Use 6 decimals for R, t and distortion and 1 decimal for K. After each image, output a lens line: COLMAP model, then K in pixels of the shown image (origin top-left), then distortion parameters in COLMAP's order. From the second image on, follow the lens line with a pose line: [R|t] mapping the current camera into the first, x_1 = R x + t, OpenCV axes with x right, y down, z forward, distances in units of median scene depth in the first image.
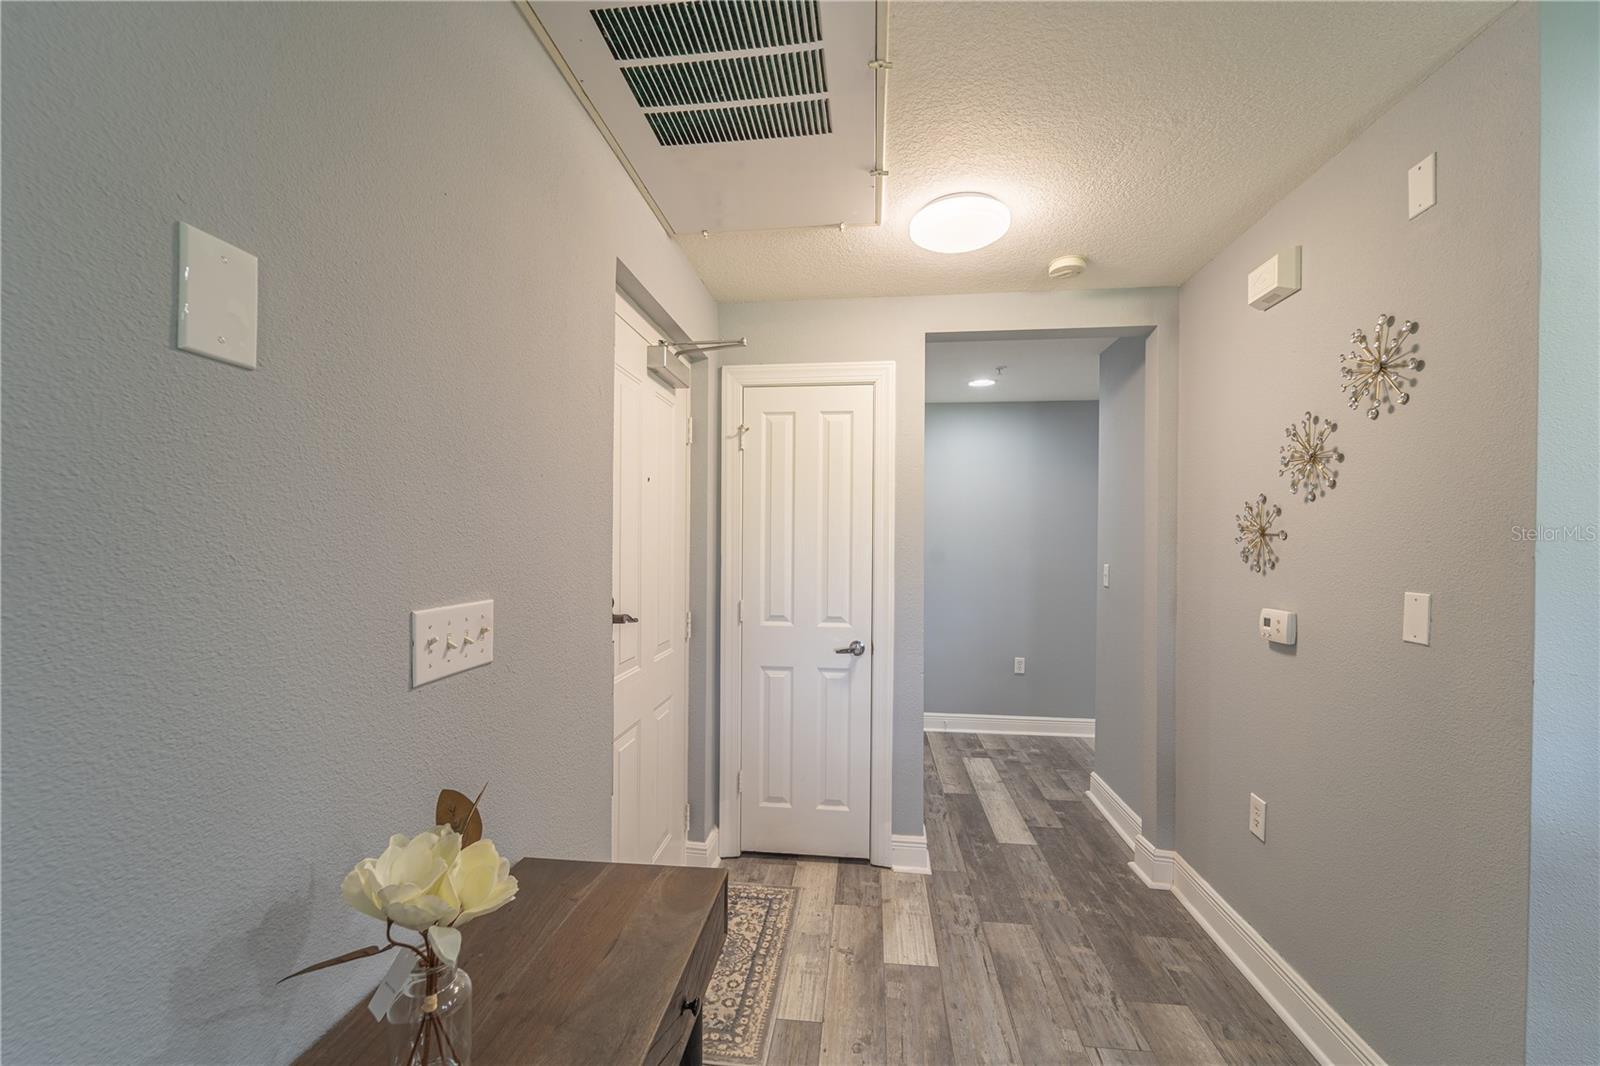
lens RADIAL K [[652.2, 0, 798.3], [0, 652.2, 551.4], [0, 0, 1]] dist [0.006334, -0.003354]
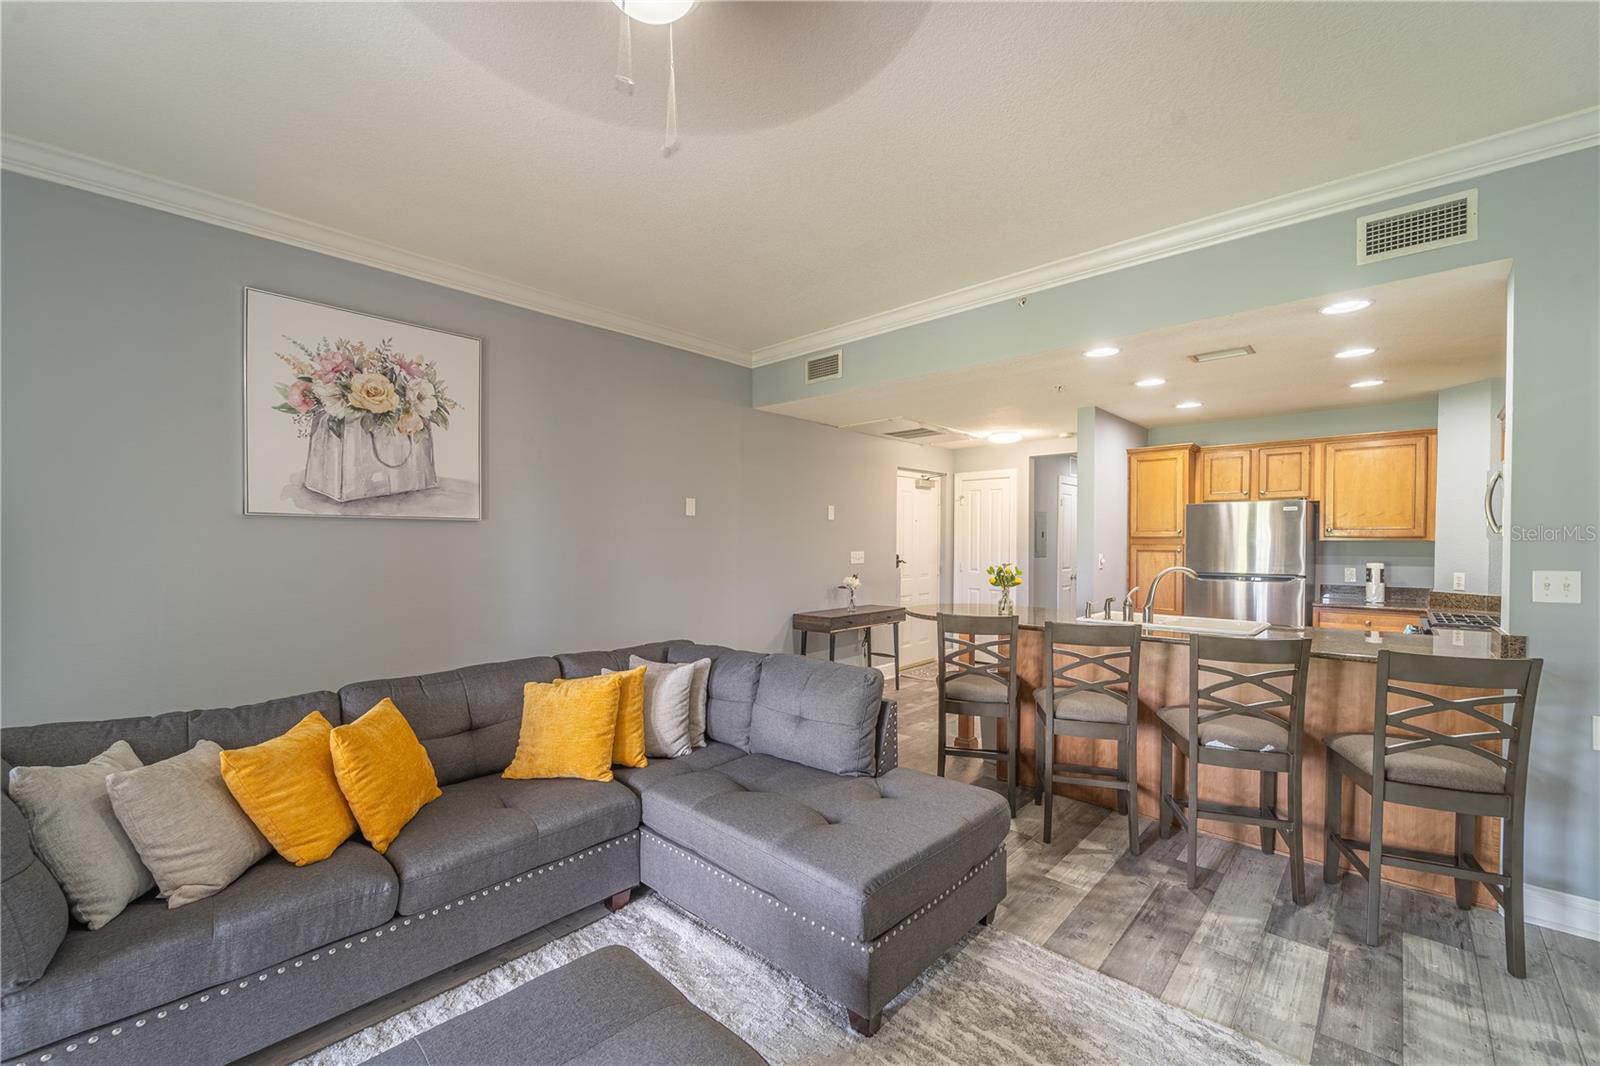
lens RADIAL K [[652.2, 0, 798.3], [0, 652.2, 551.4], [0, 0, 1]] dist [0.006334, -0.003354]
pose [[0.807679, 0.005659, -0.589595, 0.934376], [-0.002290, 0.999977, 0.006461, 0.015701], [0.589618, -0.003868, 0.807673, -1.509911]]
